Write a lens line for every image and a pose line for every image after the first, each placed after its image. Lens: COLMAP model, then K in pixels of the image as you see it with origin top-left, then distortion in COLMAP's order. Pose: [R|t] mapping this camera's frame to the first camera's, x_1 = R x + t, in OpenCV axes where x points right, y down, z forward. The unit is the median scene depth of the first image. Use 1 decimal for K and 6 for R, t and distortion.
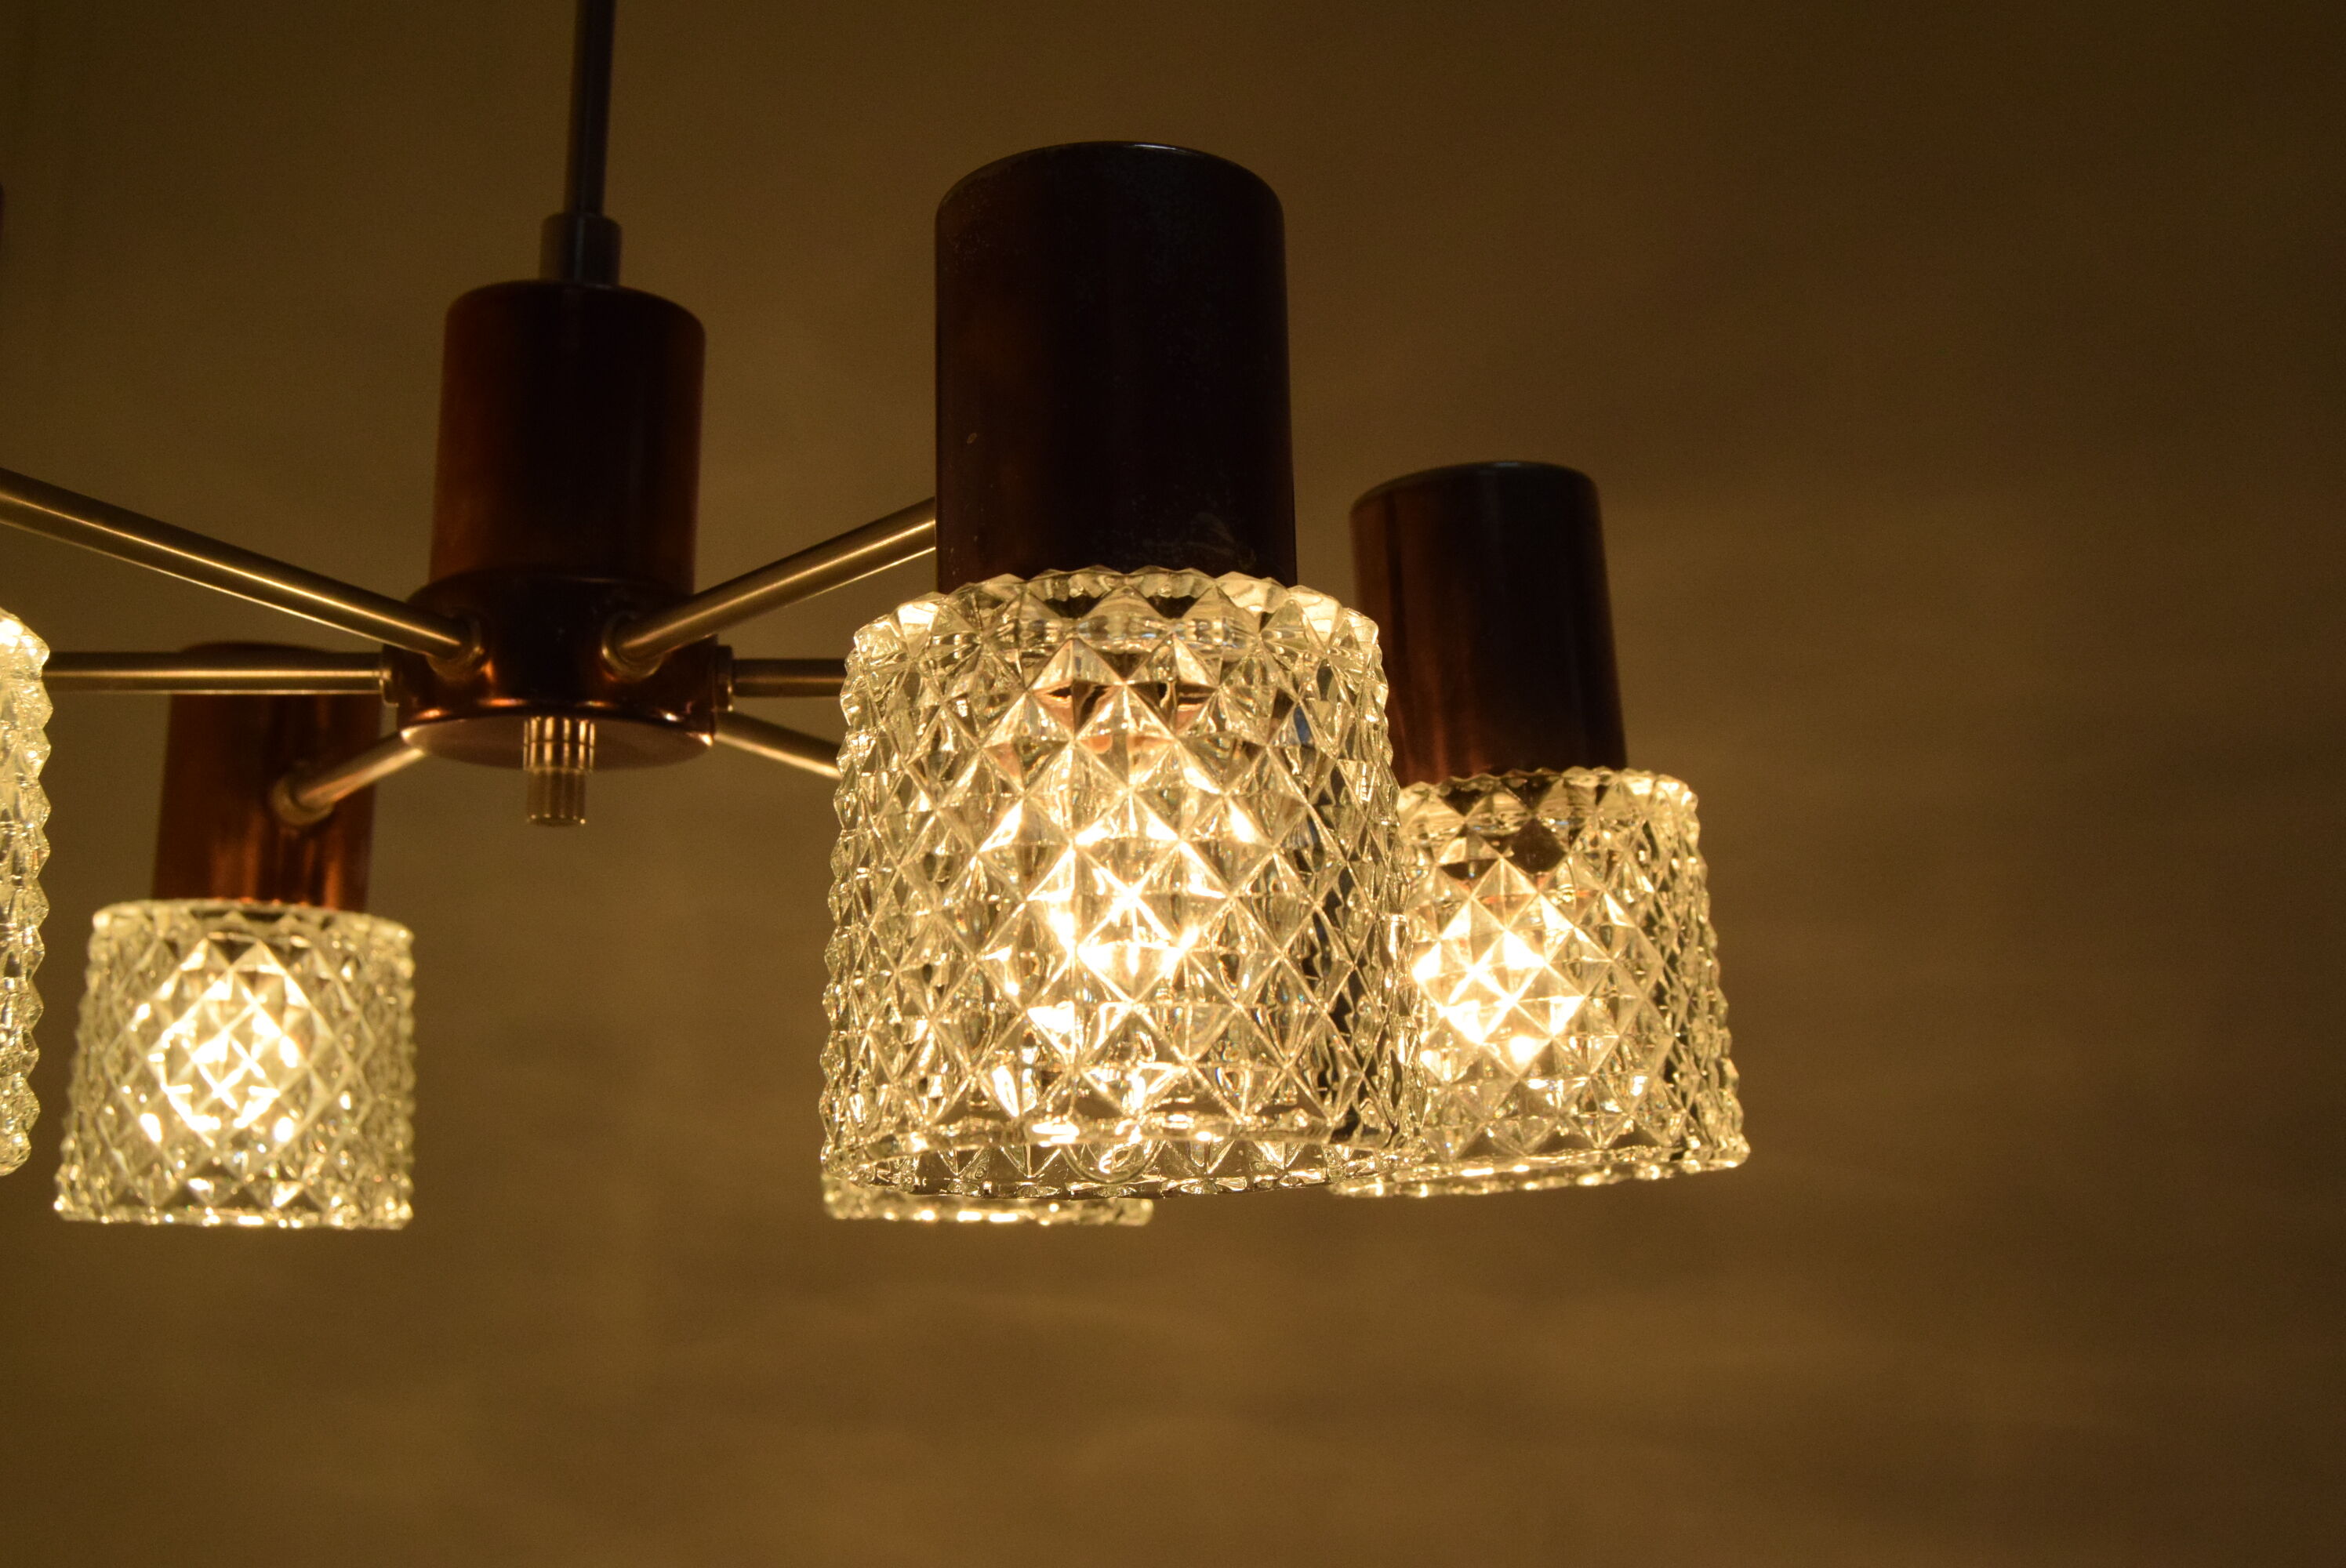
lens RADIAL K [[2939.6, 0, 1194.8], [0, 2939.6, 726.0], [0, 0, 1]] dist [-0.048090, 0.020320]
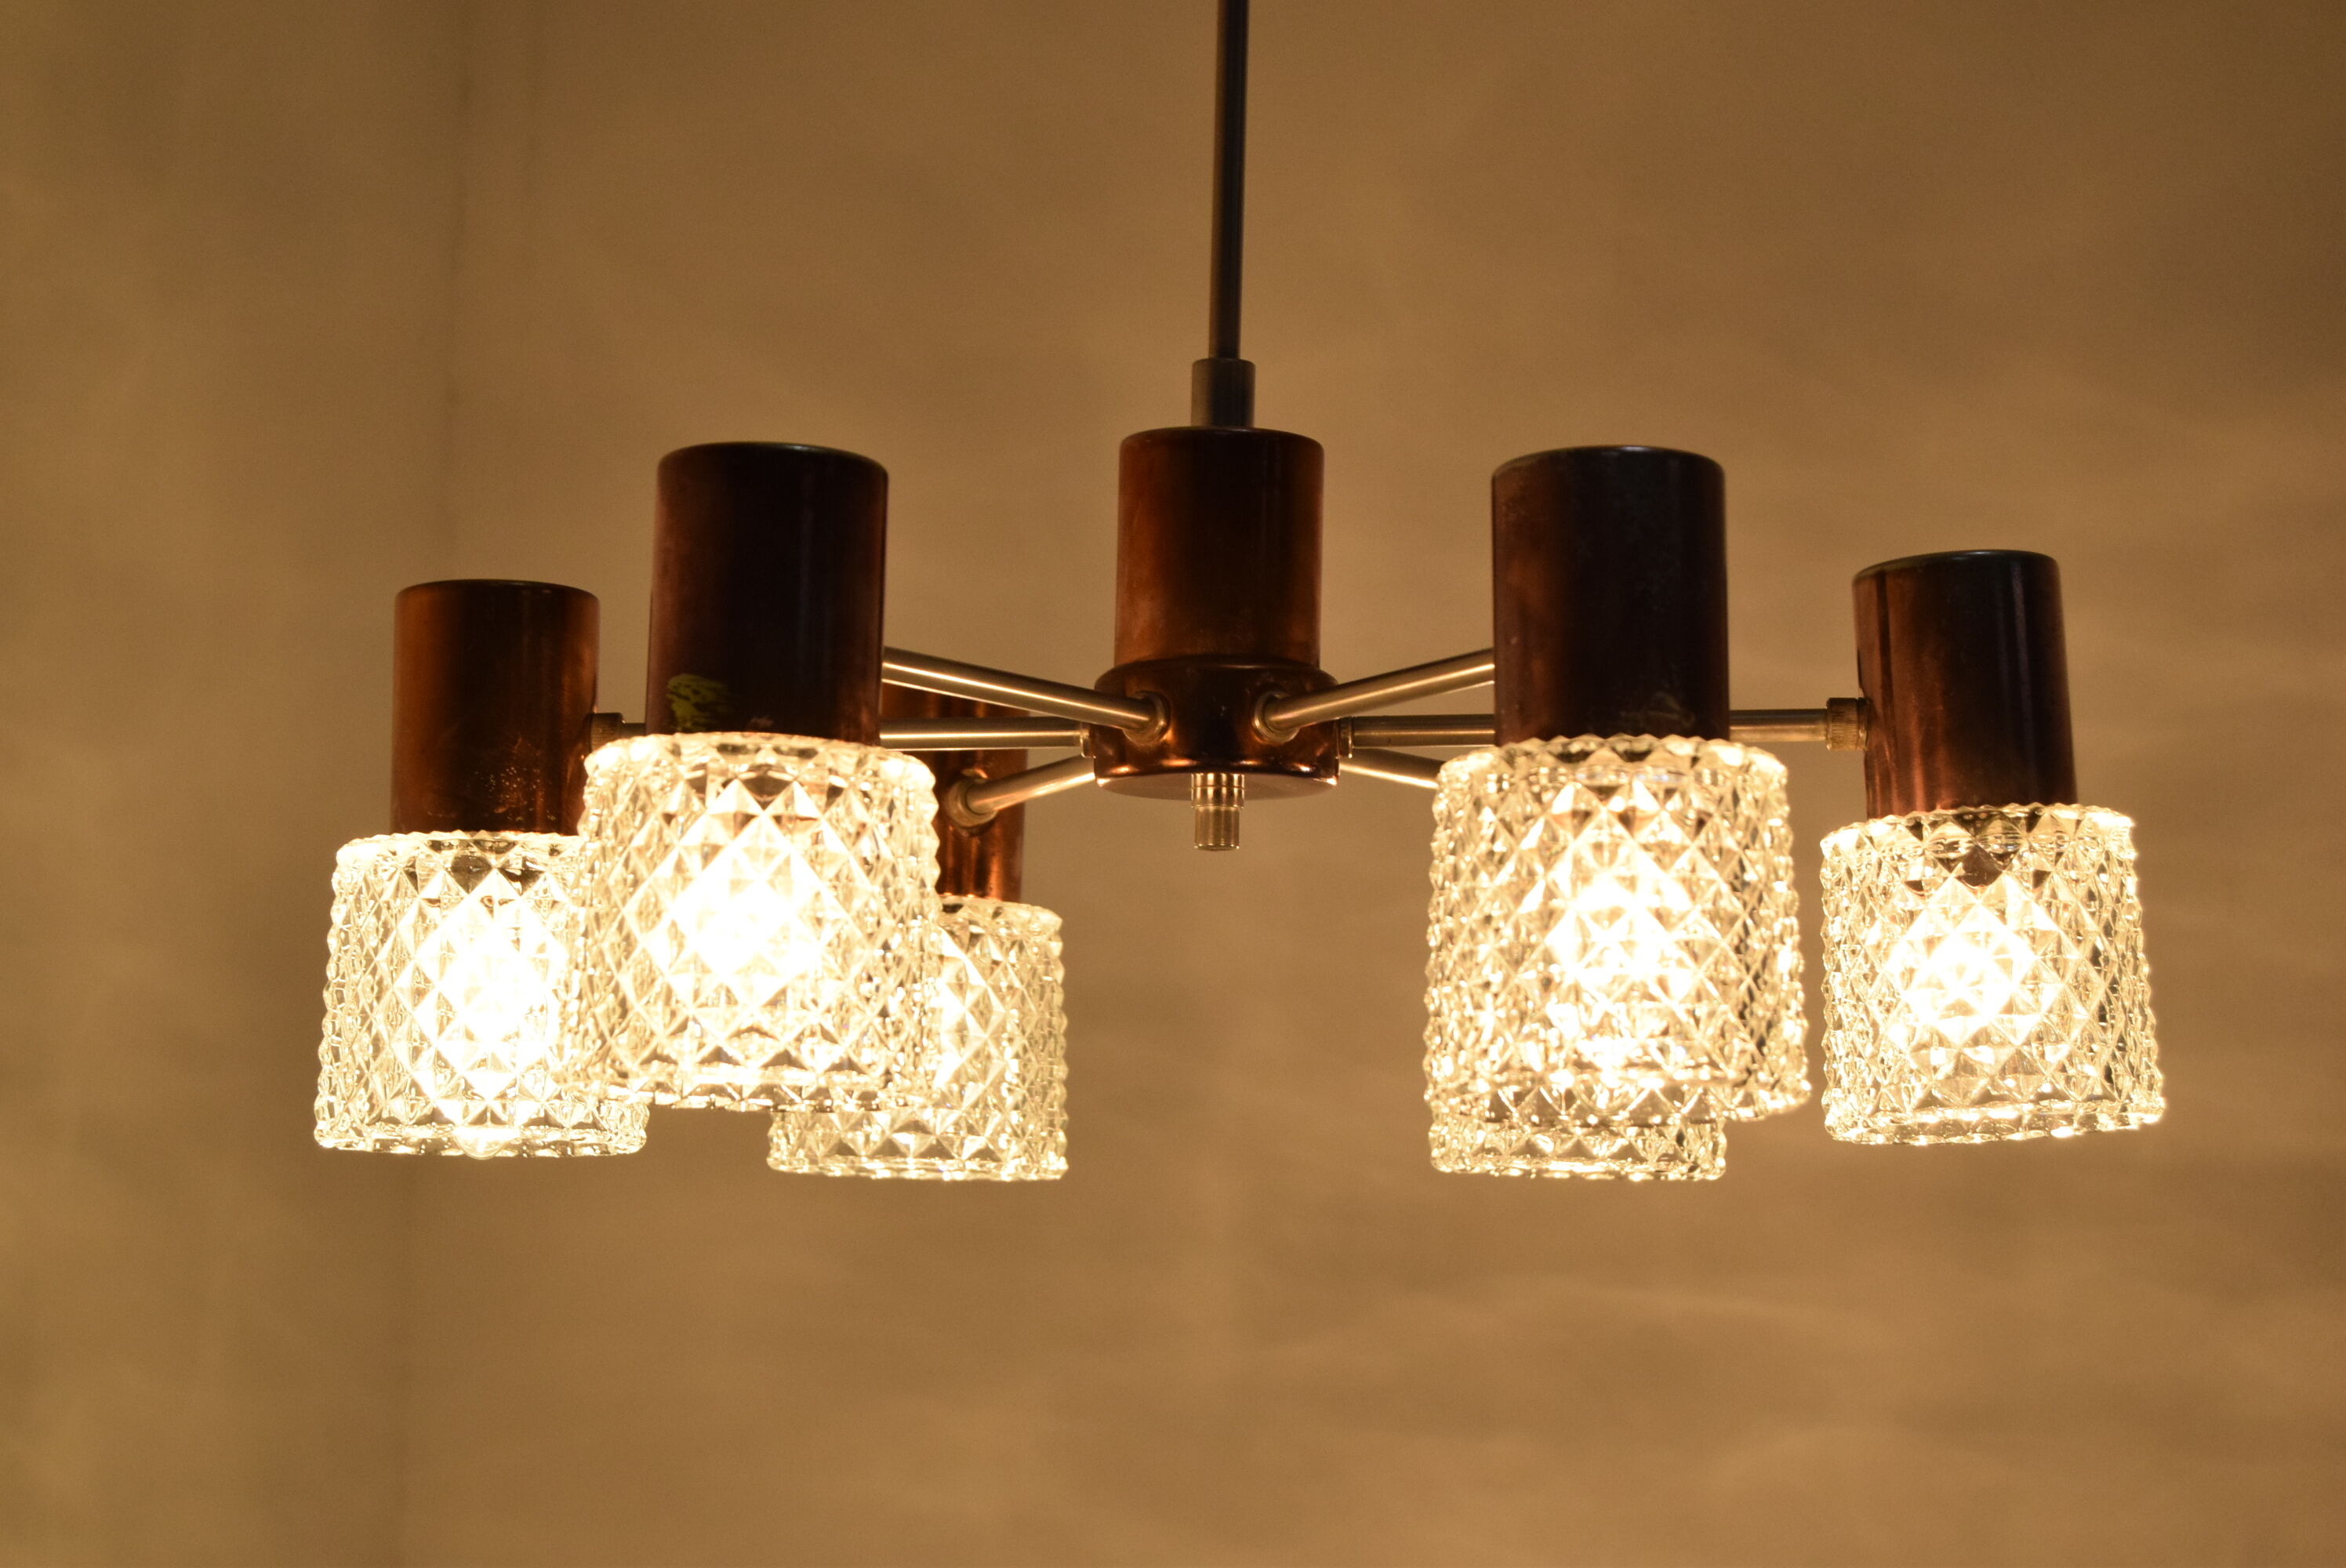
lens RADIAL K [[5459.9, 0, 1173.0], [0, 5459.9, 784.0], [0, 0, 1]] dist [0.013007, 0.297725]
pose [[0.985053, -0.007577, -0.172084, 0.180897], [0.020009, 0.997302, 0.070627, -0.170466], [0.171085, -0.073015, 0.982547, -1.397121]]
